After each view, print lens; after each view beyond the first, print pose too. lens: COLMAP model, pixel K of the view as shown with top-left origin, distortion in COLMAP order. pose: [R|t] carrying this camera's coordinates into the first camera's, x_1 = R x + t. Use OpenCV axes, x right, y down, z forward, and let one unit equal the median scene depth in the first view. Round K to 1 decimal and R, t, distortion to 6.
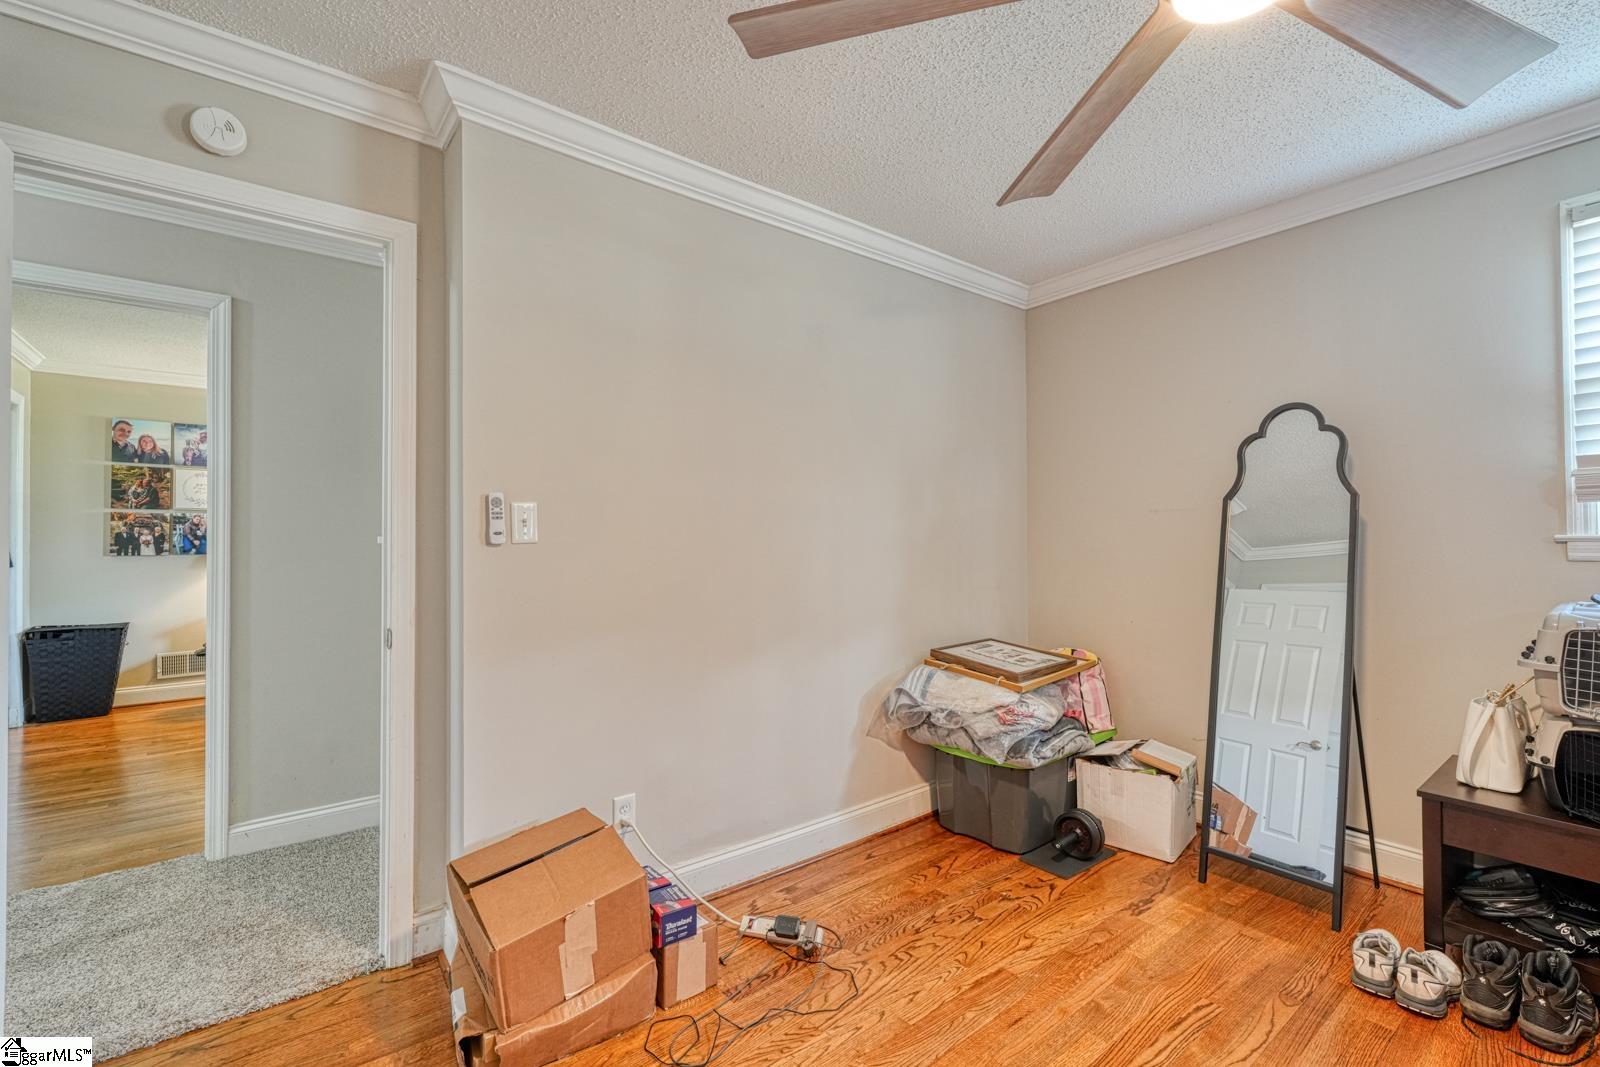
lens RADIAL K [[700.1, 0, 804.8], [0, 700.1, 531.4], [0, 0, 1]] dist [0.004966, -0.000655]
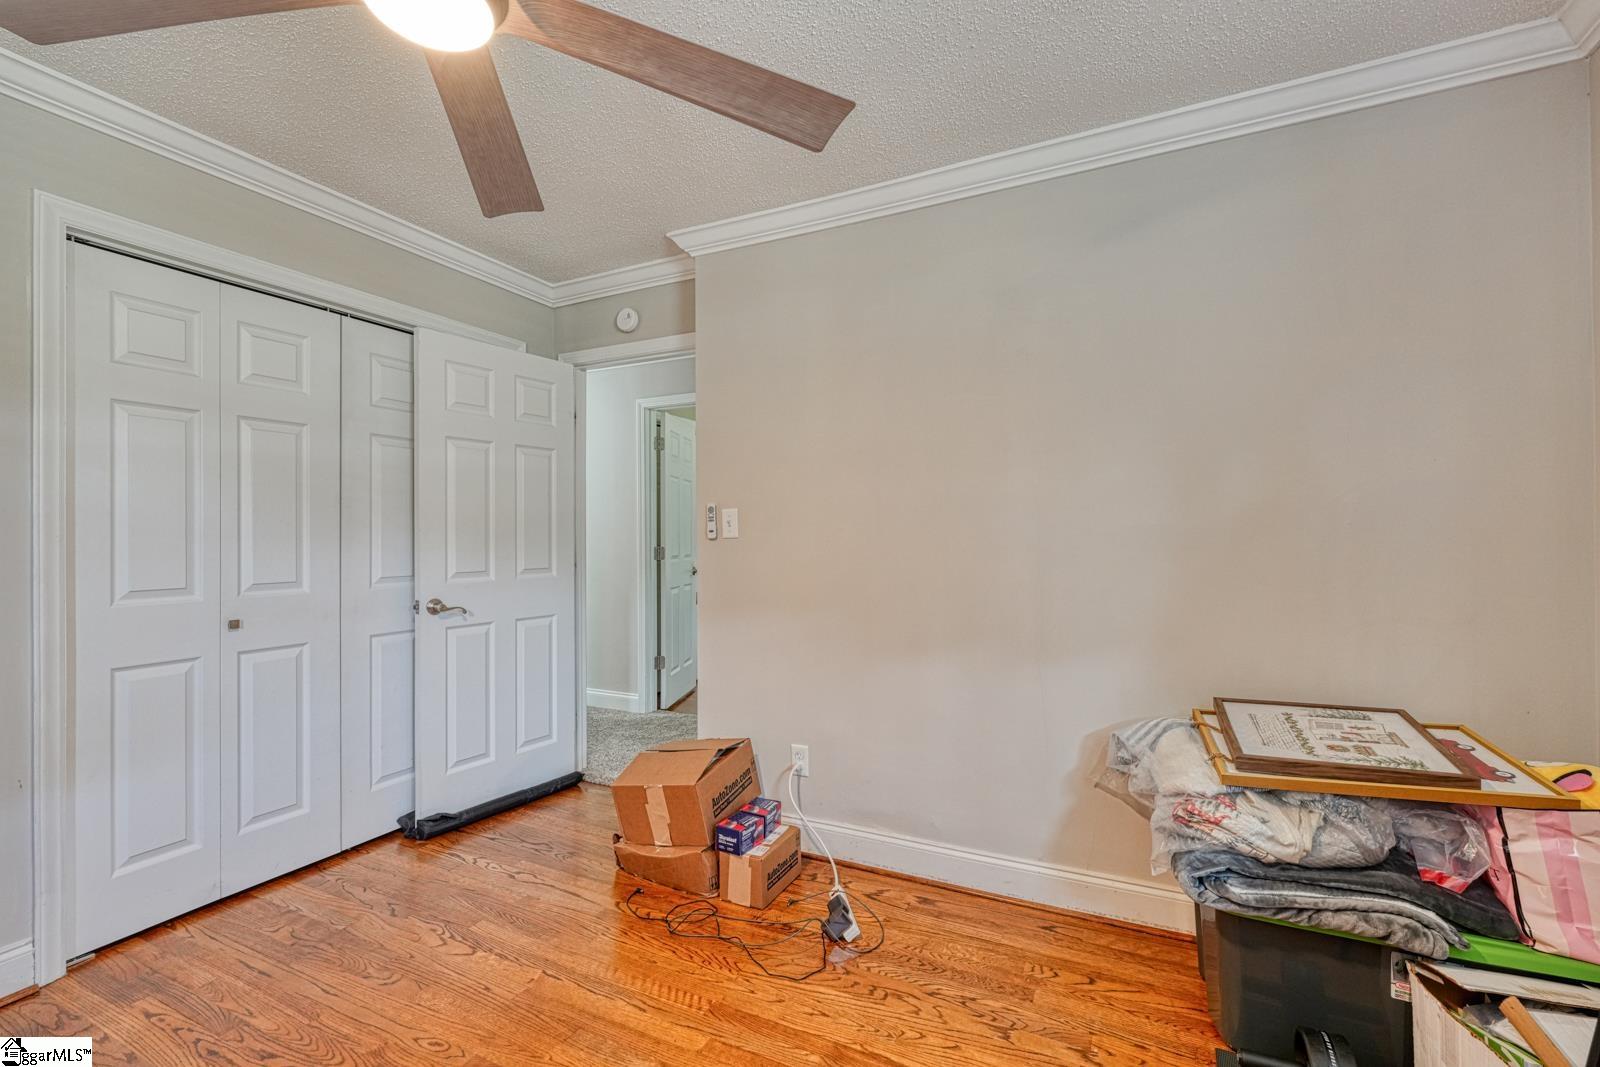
lens RADIAL K [[700.1, 0, 813.2], [0, 700.1, 535.9], [0, 0, 1]] dist [0.004966, -0.000655]
pose [[0.432827, -0.002499, -0.901473, 0.791563], [0.009327, 0.999955, 0.001706, 0.009603], [0.901429, -0.009147, 0.432831, 0.460239]]
